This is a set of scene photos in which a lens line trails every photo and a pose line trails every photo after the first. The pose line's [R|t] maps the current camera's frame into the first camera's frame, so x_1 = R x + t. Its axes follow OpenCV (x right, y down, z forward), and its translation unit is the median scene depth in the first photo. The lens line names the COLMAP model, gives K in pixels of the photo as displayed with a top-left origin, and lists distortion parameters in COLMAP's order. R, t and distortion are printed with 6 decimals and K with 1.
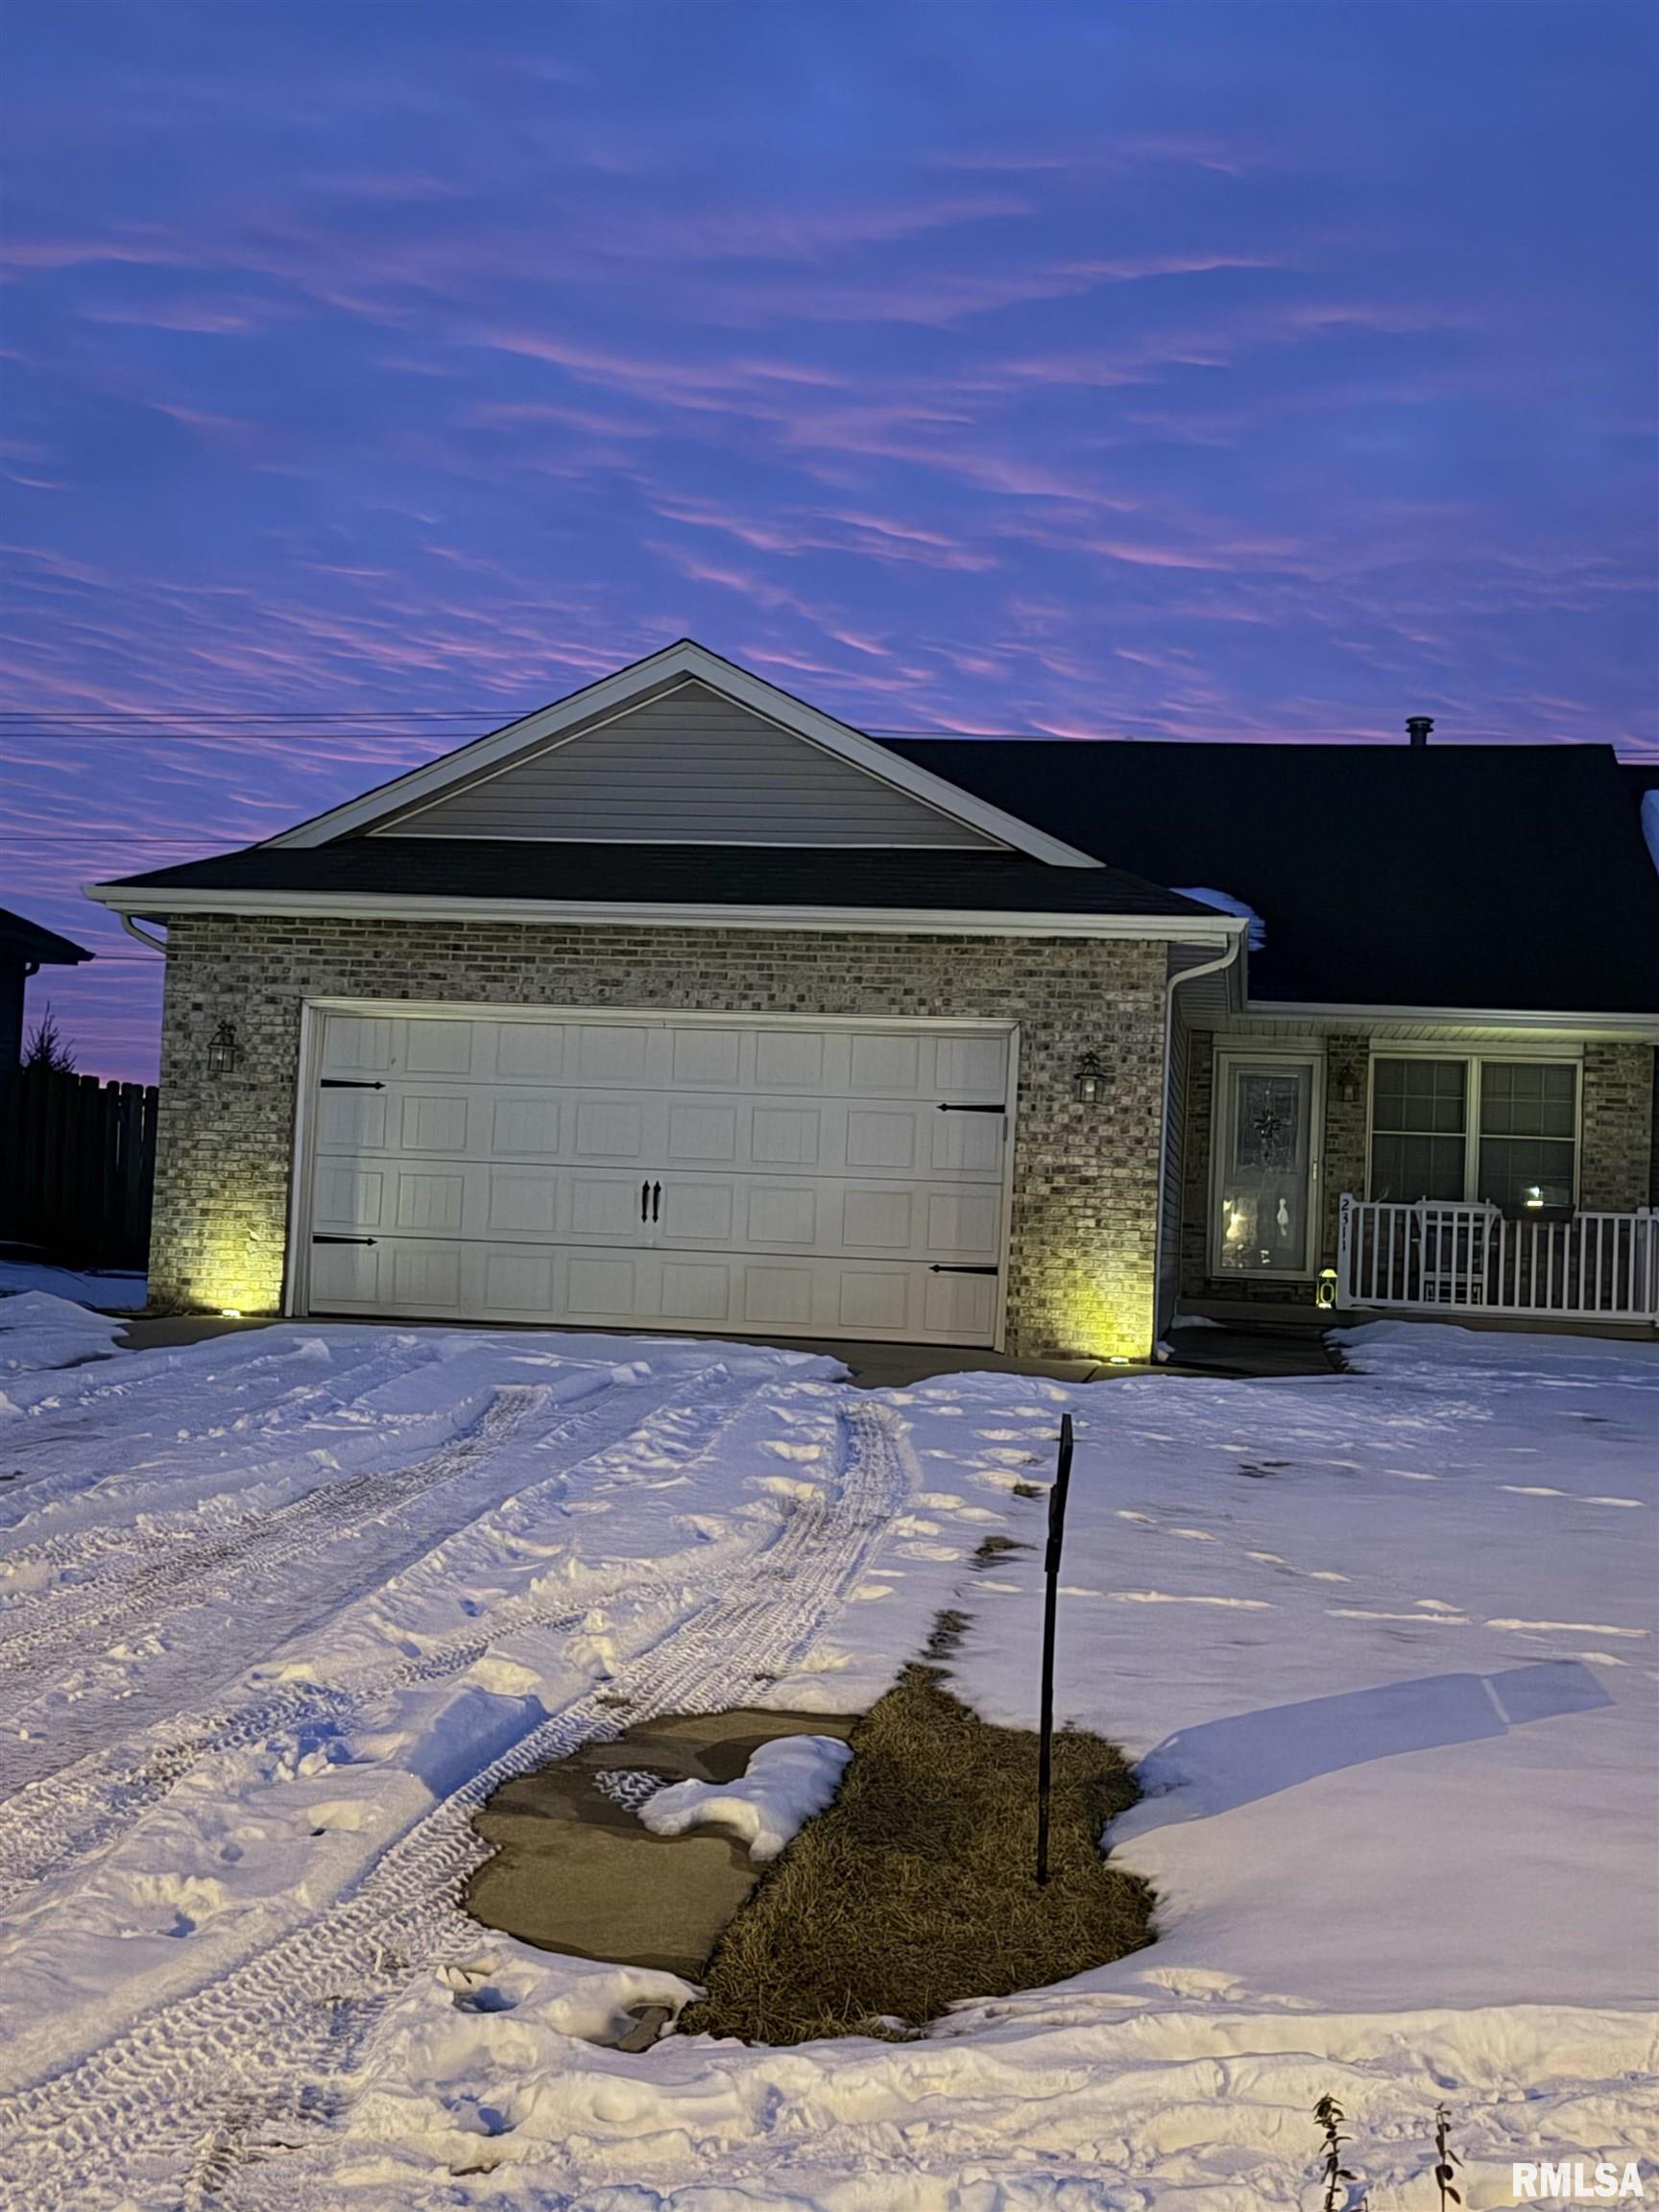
lens RADIAL K [[2590.1, 0, 829.5], [0, 2590.1, 1106.0], [0, 0, 1]] dist [0.169231, -0.019143]
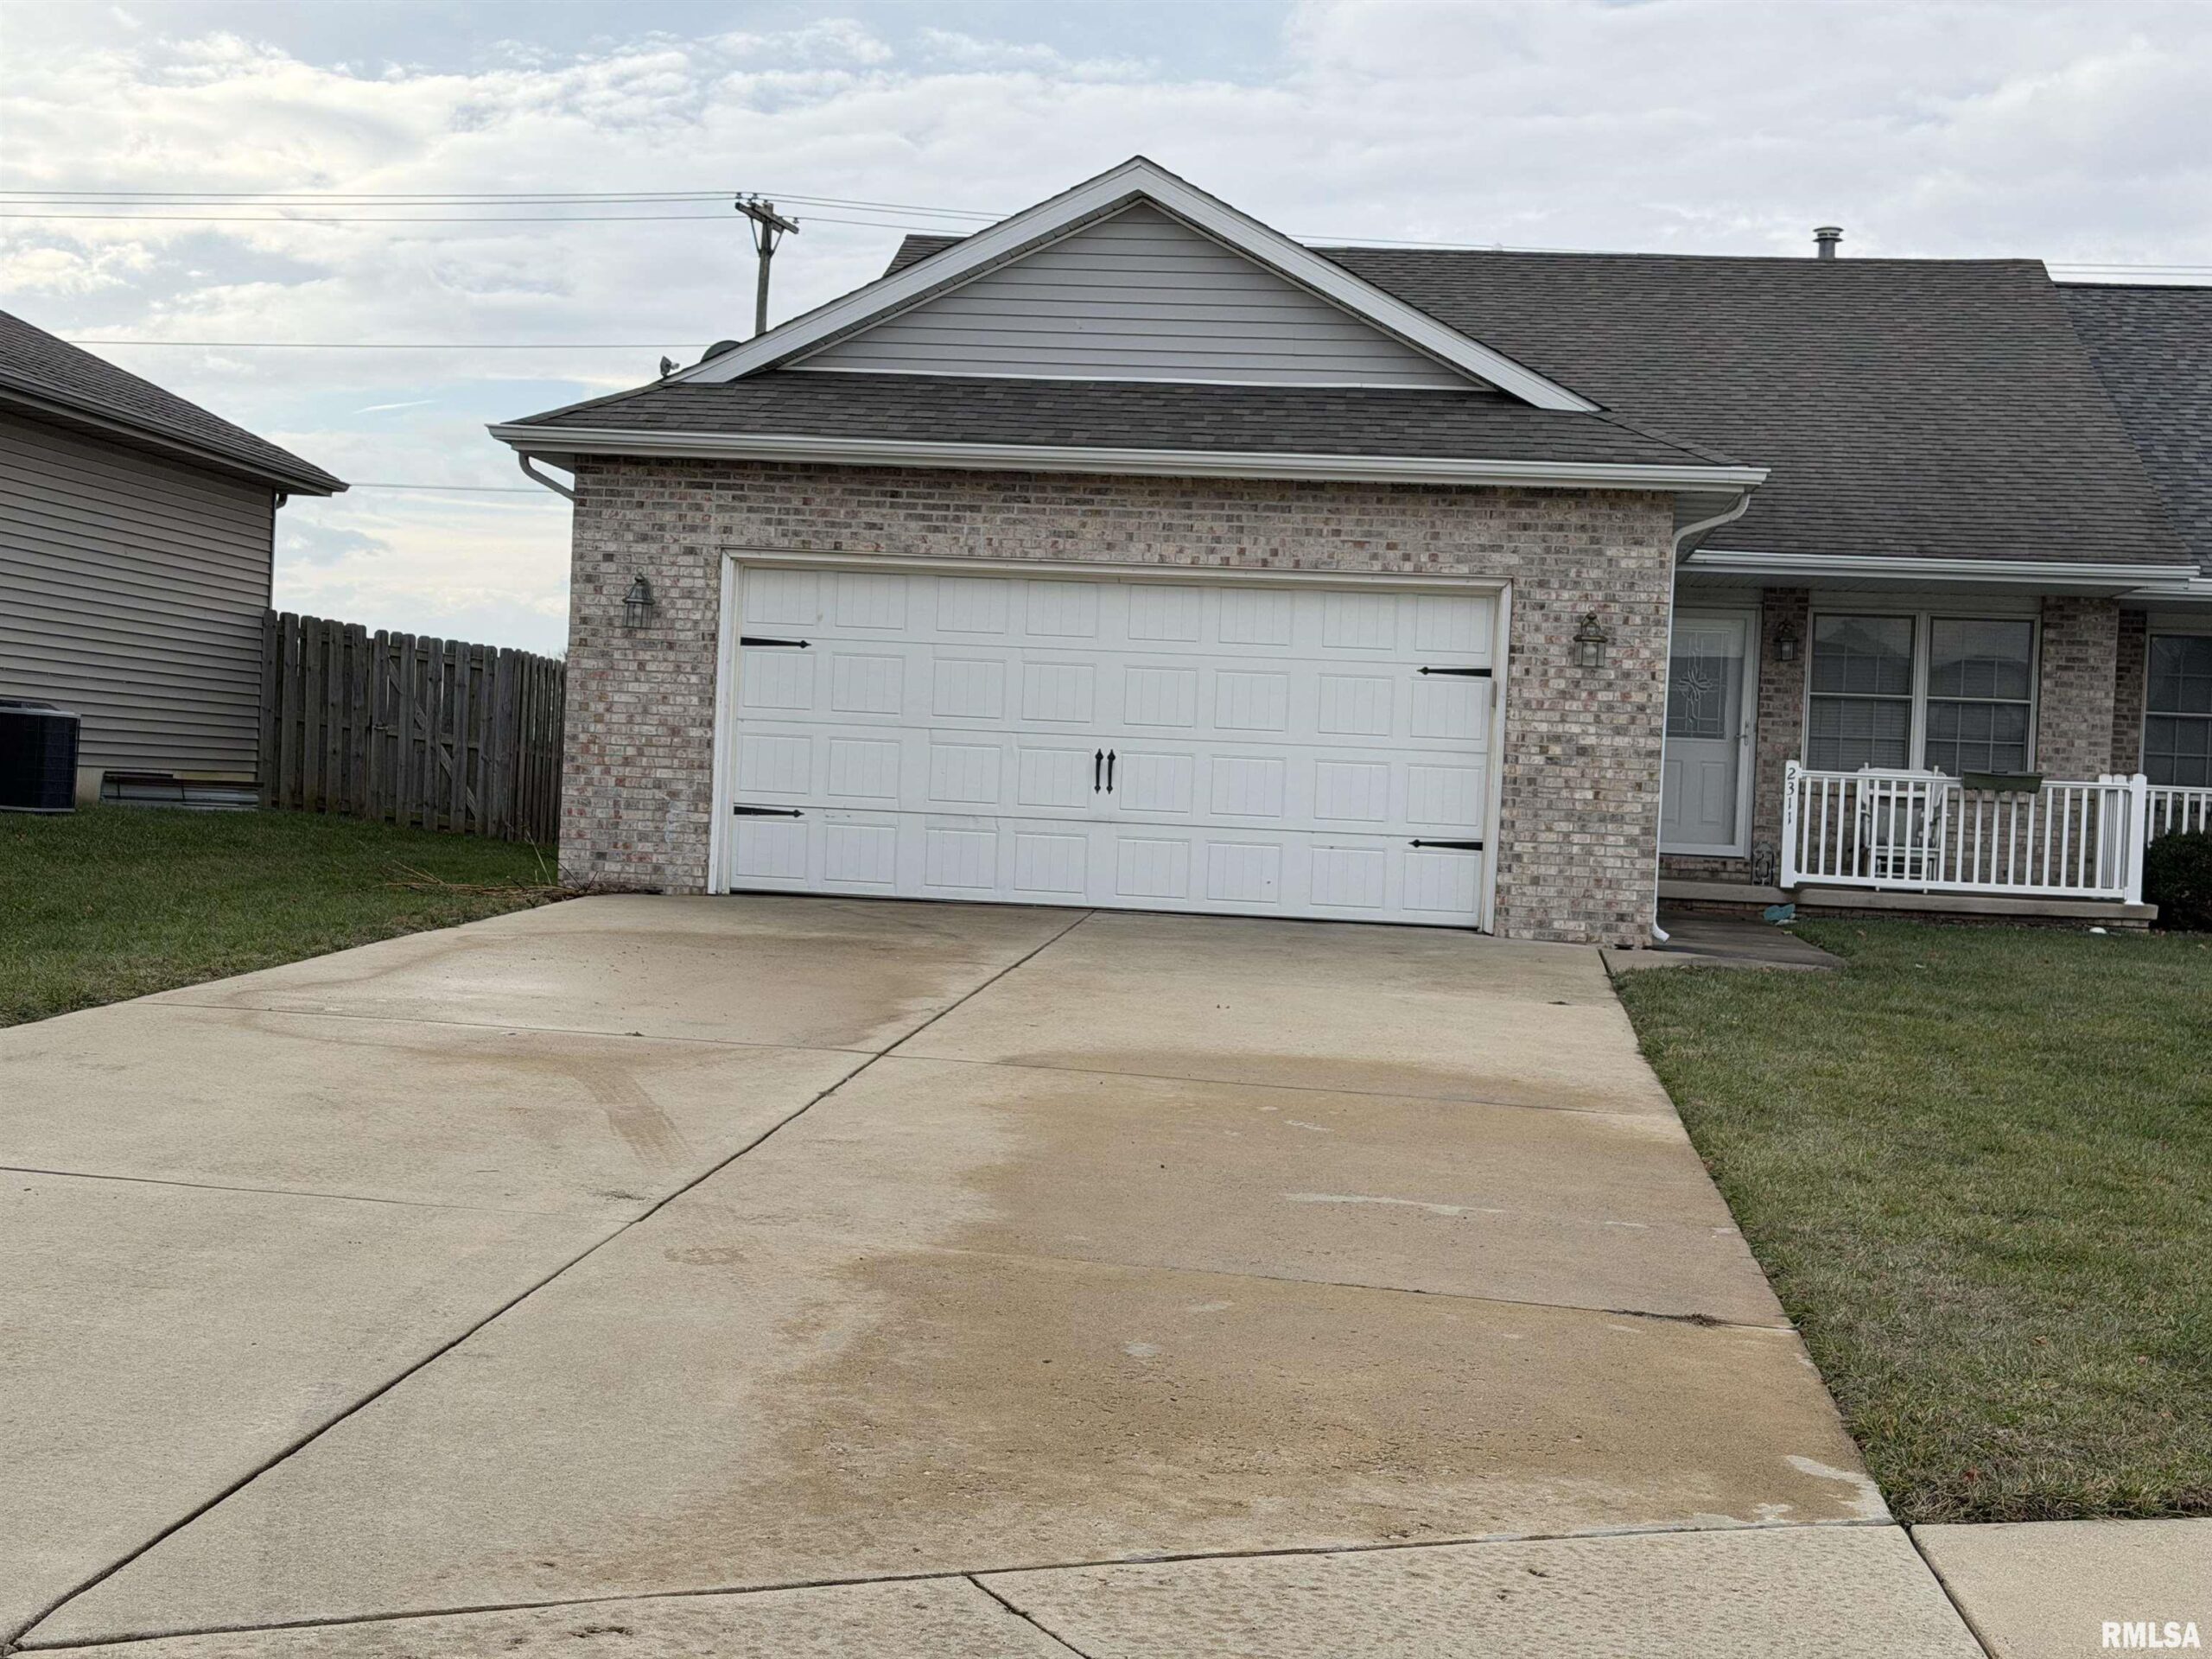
lens RADIAL K [[3066.5, 0, 1106.0], [0, 3066.5, 829.5], [0, 0, 1]] dist [0.141790, 0.107820]
pose [[0.998736, 0.000982, 0.050261, -0.122627], [-0.003933, 0.998272, 0.058636, -0.006694], [-0.050116, -0.058760, 0.997013, -0.095318]]
